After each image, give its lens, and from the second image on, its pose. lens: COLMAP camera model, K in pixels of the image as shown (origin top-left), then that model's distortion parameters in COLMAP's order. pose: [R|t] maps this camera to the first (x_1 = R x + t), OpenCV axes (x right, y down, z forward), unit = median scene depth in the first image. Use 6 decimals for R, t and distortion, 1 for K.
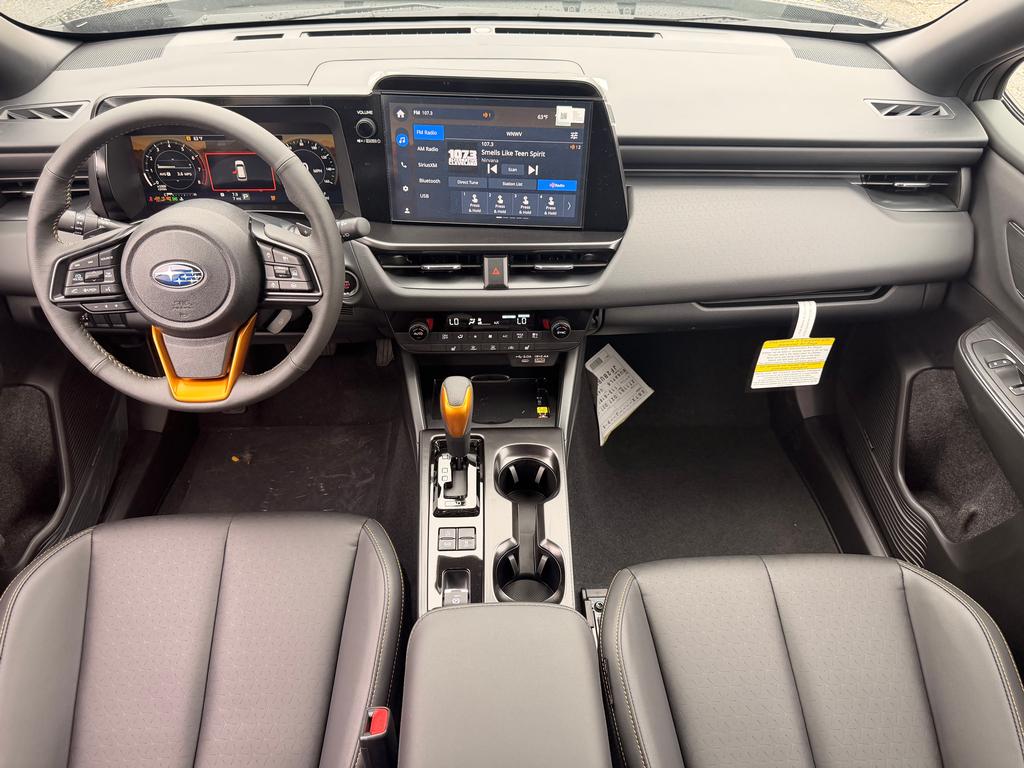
lens RADIAL K [[747.8, 0, 508.3], [0, 747.8, 385.8], [0, 0, 1]] dist [0.067344, -0.084504]
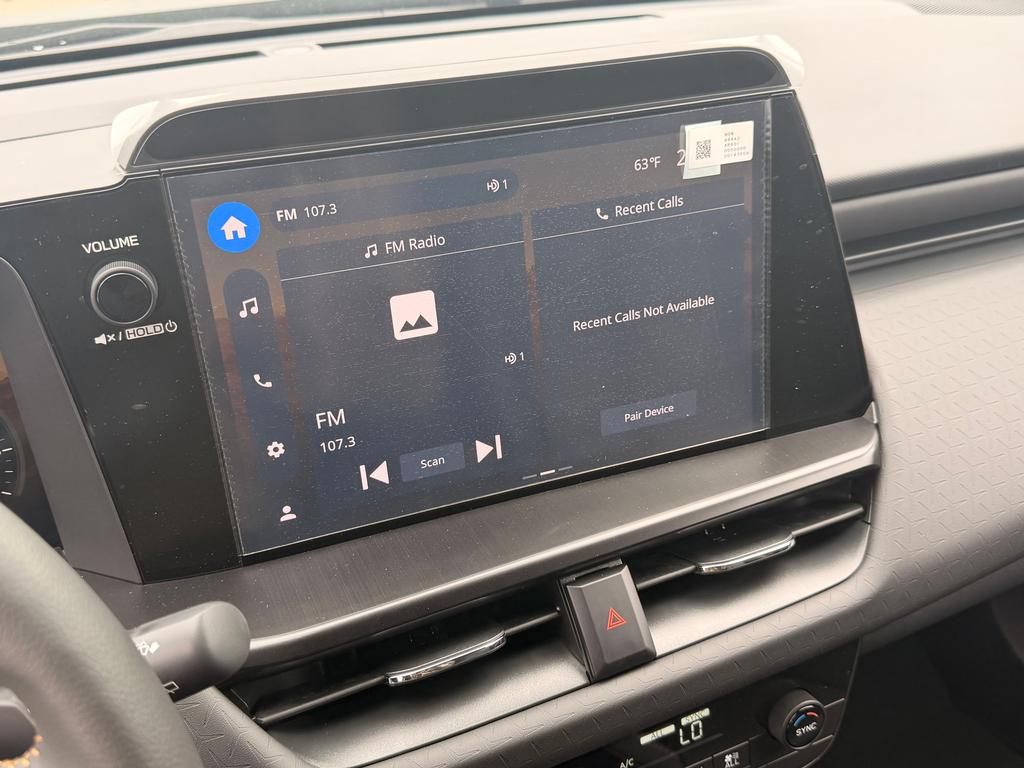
lens RADIAL K [[1010.4, 0, 516.3], [0, 1010.4, 373.4], [0, 0, 1]] dist [0.079865, 0.000000]
pose [[0.919976, -0.223832, 0.321783, -0.176775], [0.293390, 0.937604, -0.186605, -0.185715], [-0.259936, 0.266080, 0.928243, 0.575853]]
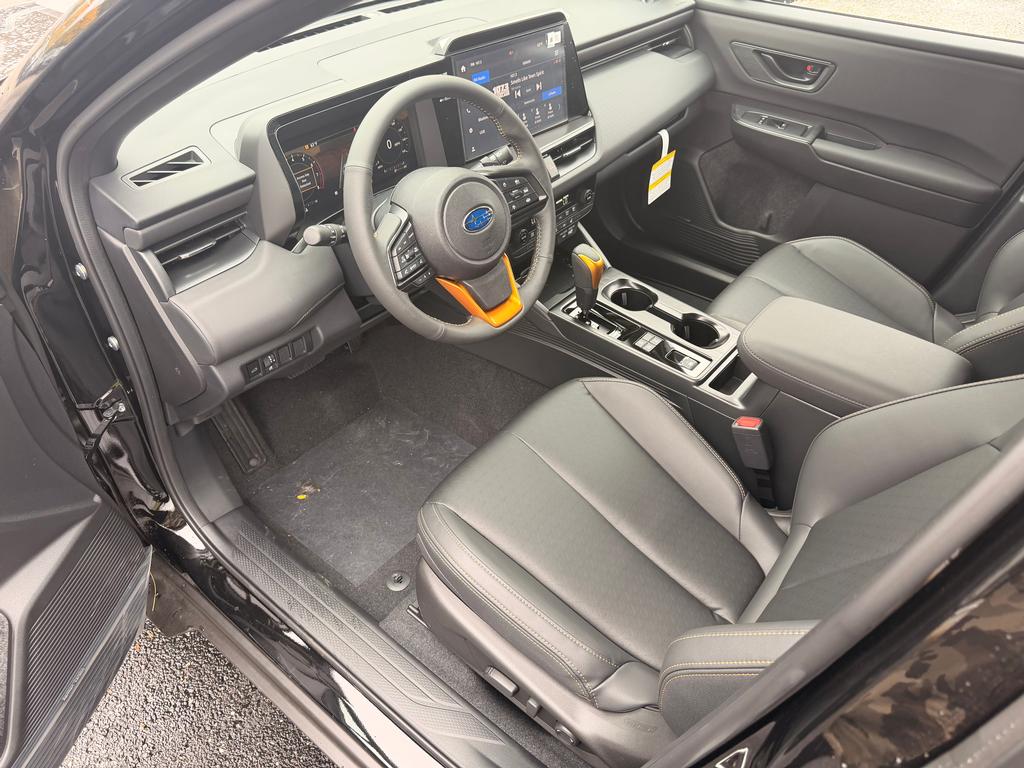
lens RADIAL K [[747.8, 0, 529.4], [0, 747.8, 381.0], [0, 0, 1]] dist [0.067344, -0.084504]
pose [[0.643807, -0.487408, 0.589870, -1.018481], [0.494417, 0.853328, 0.165477, -0.069854], [-0.584008, 0.185106, 0.790361, 0.044650]]
